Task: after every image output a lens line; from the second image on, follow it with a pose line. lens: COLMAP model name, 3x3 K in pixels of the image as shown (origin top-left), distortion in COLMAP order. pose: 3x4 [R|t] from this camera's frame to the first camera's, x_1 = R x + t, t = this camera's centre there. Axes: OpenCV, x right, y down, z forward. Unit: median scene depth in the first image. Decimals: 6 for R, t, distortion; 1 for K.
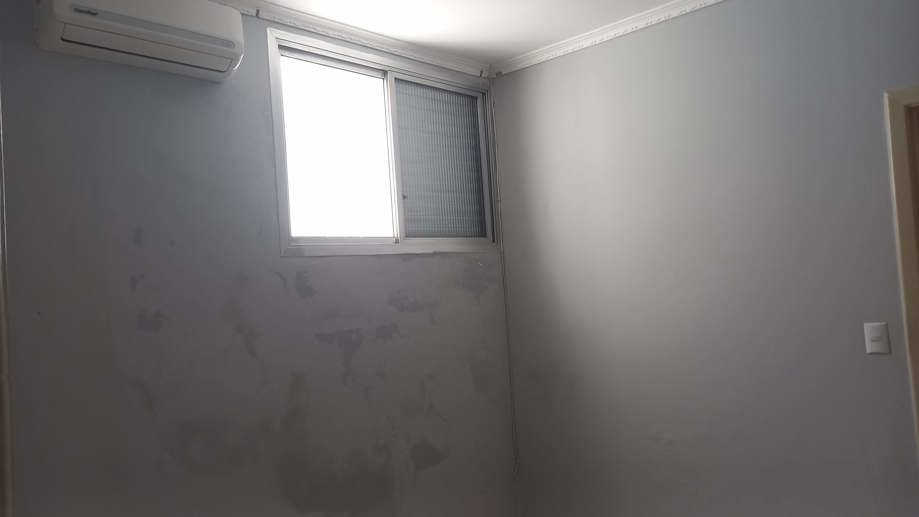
lens RADIAL K [[670.9, 0, 459.5], [0, 670.9, 258.5], [0, 0, 1]] dist [0.073837, -0.002685]
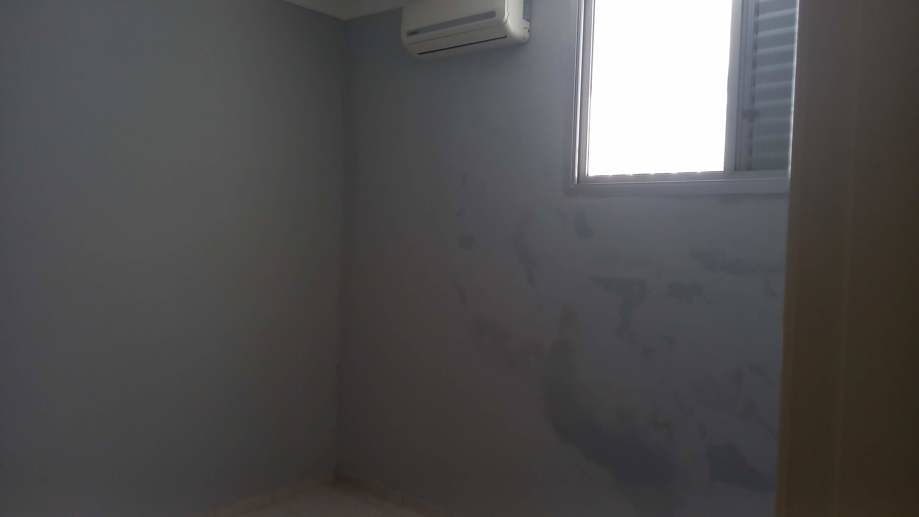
lens RADIAL K [[670.9, 0, 459.5], [0, 670.9, 258.5], [0, 0, 1]] dist [0.073837, -0.002685]
pose [[0.042819, 0.120109, -0.991837, 0.716198], [0.001721, 0.992737, 0.120293, -0.030224], [0.999081, -0.006858, 0.042301, 0.733516]]
